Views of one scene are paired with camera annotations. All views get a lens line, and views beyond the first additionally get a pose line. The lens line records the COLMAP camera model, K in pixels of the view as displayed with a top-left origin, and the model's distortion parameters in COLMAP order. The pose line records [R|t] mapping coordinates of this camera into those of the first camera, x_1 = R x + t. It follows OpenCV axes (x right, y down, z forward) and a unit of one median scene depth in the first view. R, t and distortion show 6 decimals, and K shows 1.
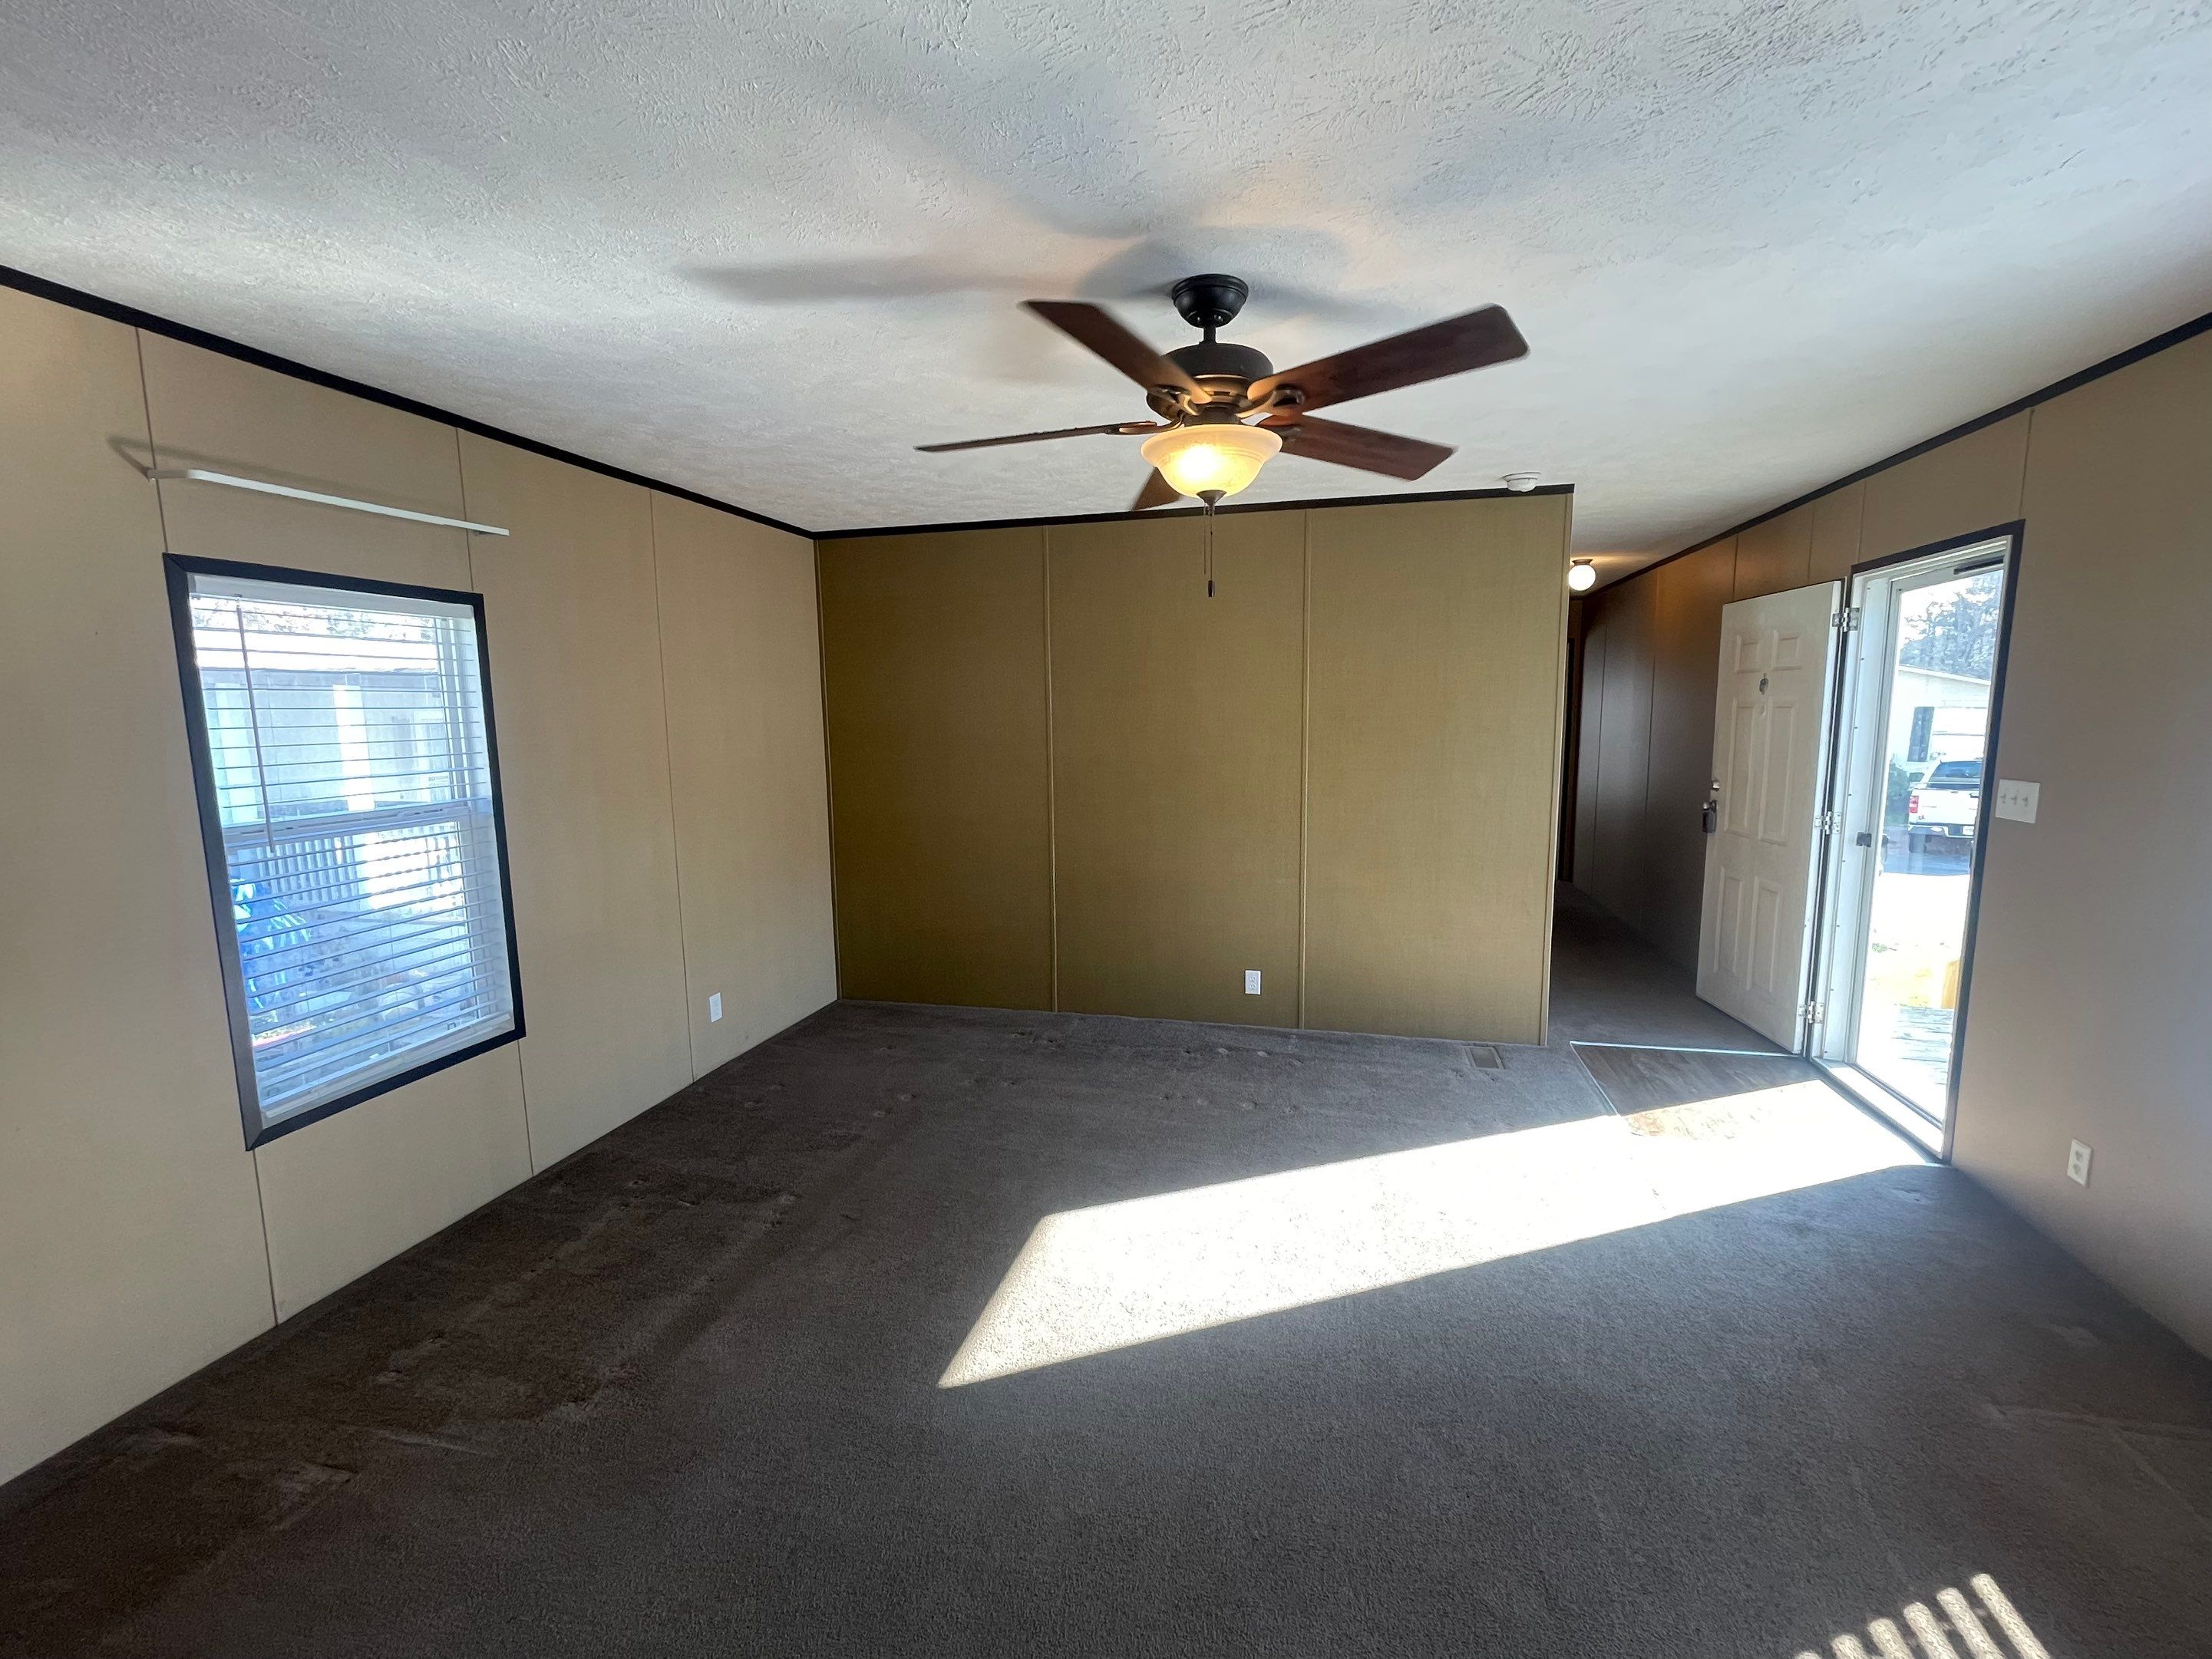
lens RADIAL K [[939.0, 0, 1106.0], [0, 939.0, 829.5], [0, 0, 1]] dist [0.000954, -0.000554]
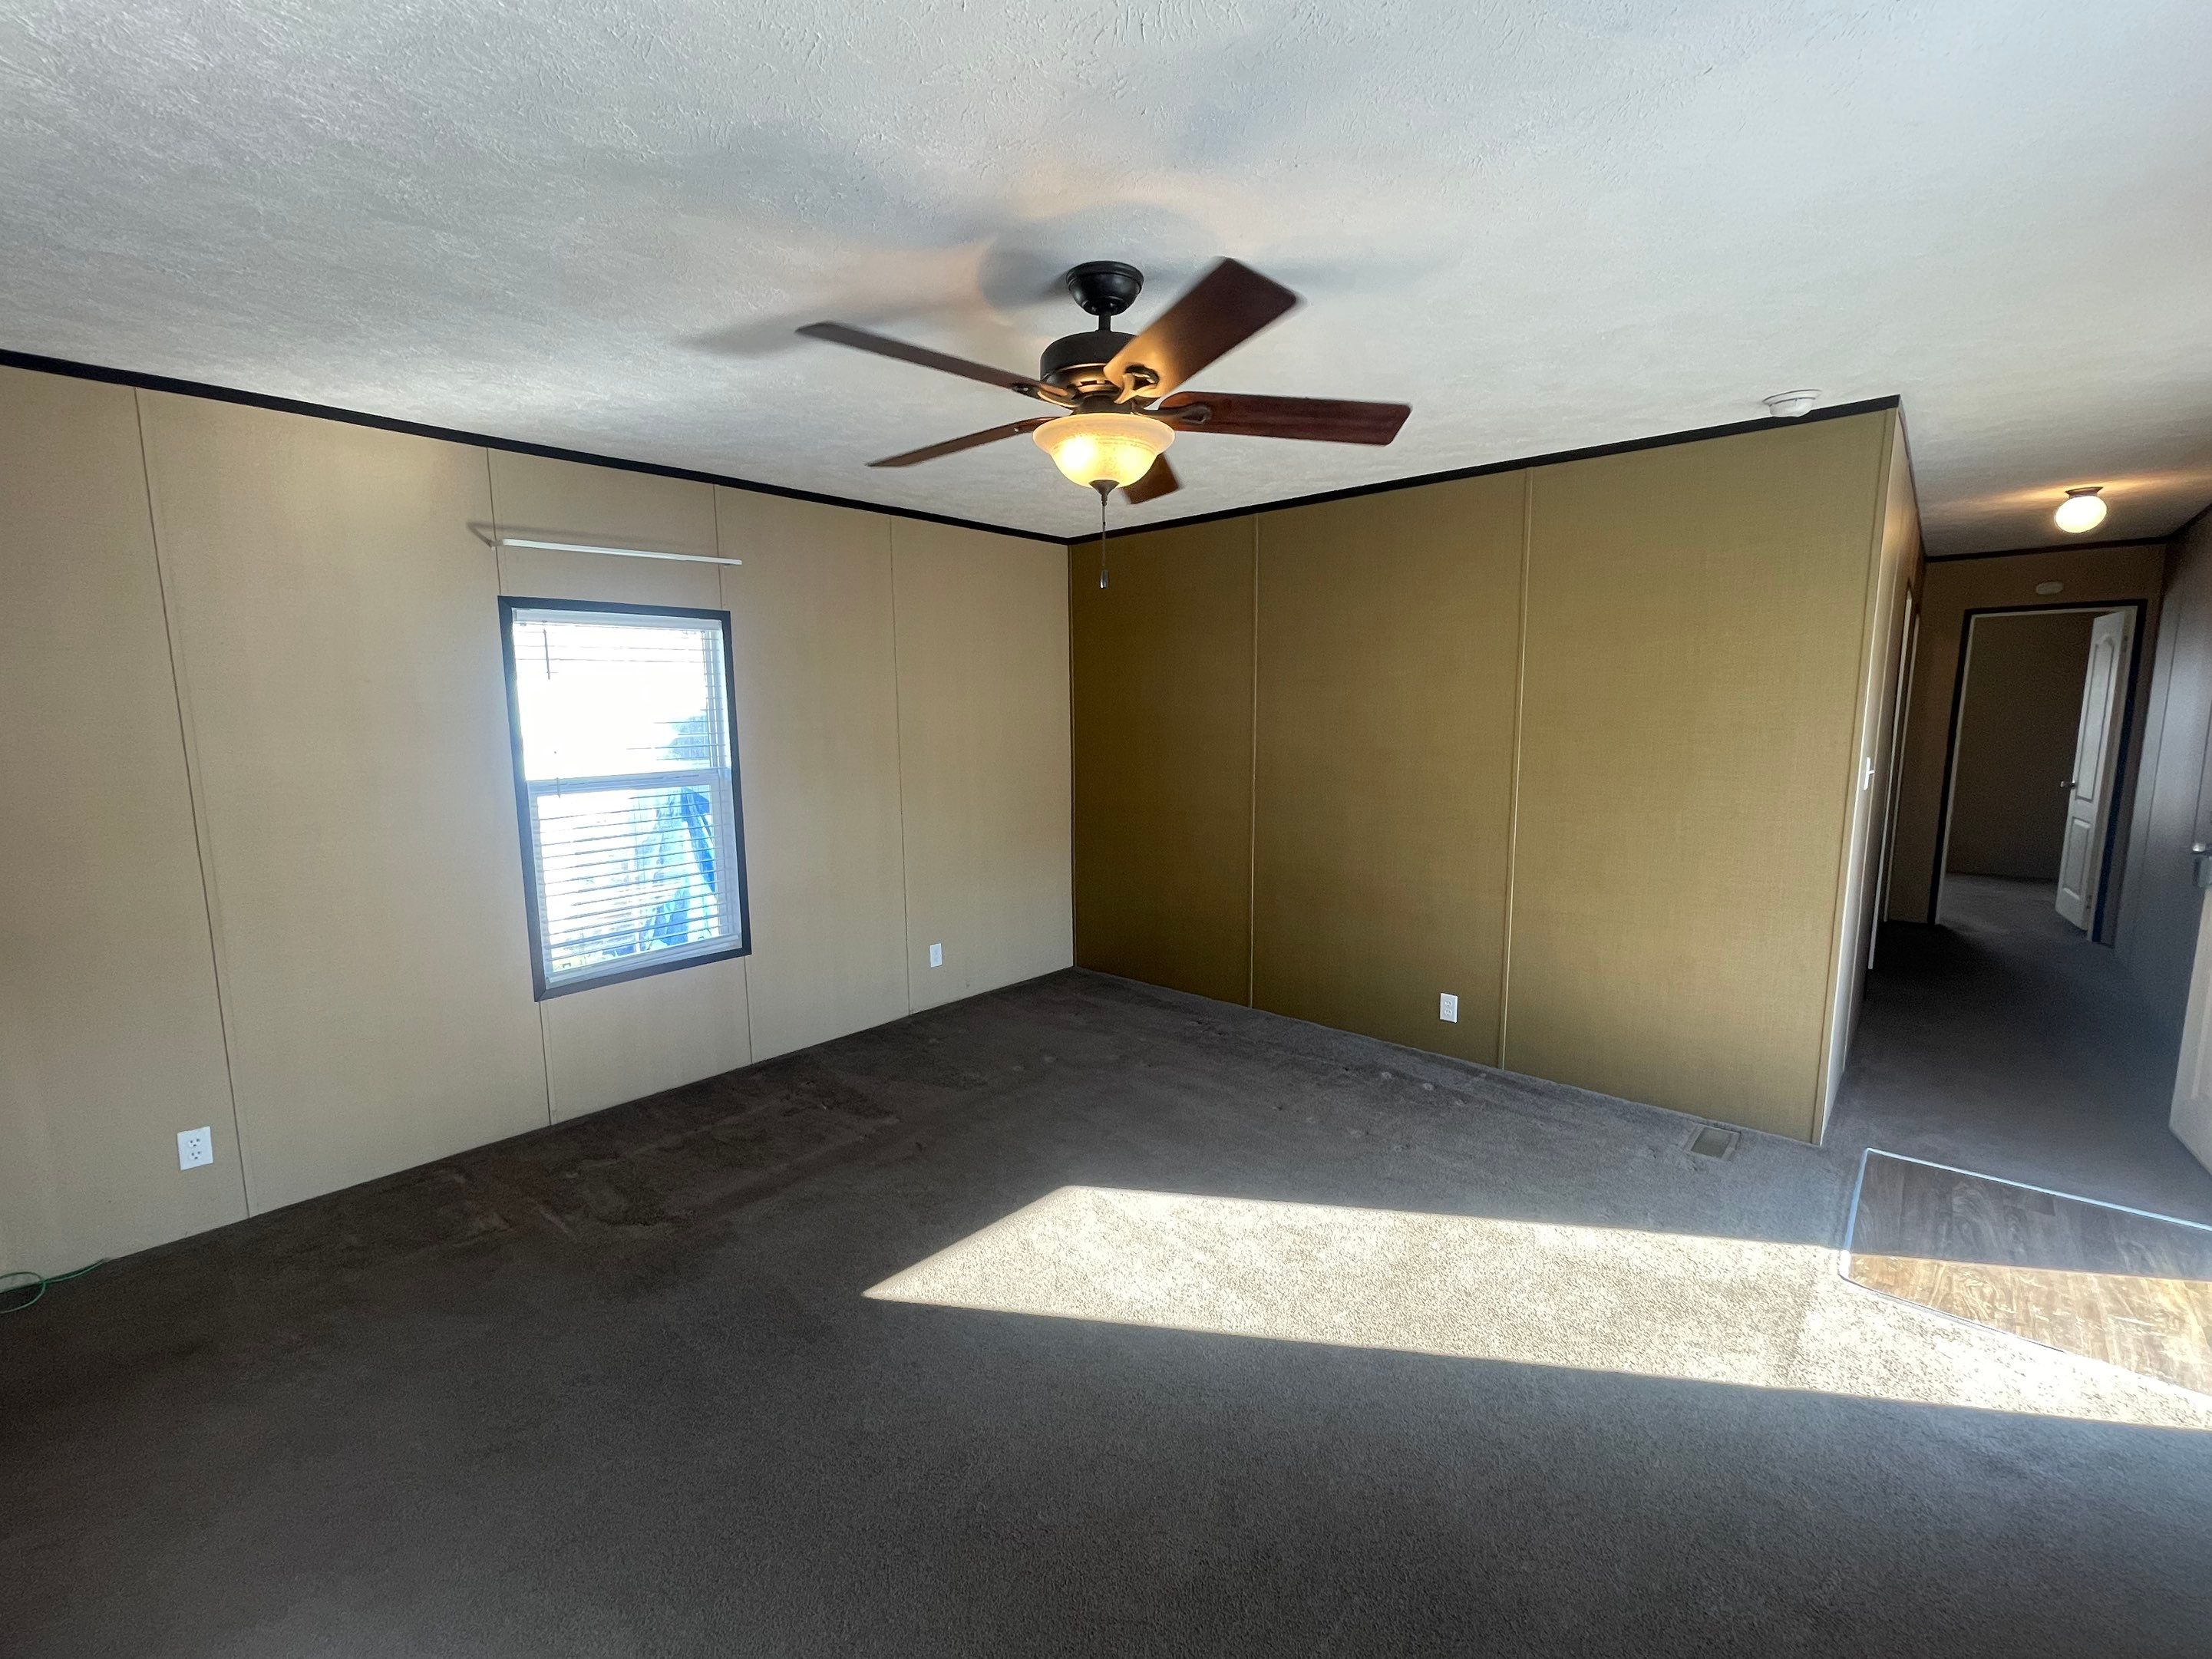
lens RADIAL K [[941.7, 0, 1106.0], [0, 941.7, 829.5], [0, 0, 1]] dist [-0.003688, -0.000199]
pose [[0.885167, 0.066050, -0.460562, 0.352488], [-0.060521, 0.997808, 0.026781, -0.012723], [0.461322, 0.004168, 0.887223, 0.072927]]
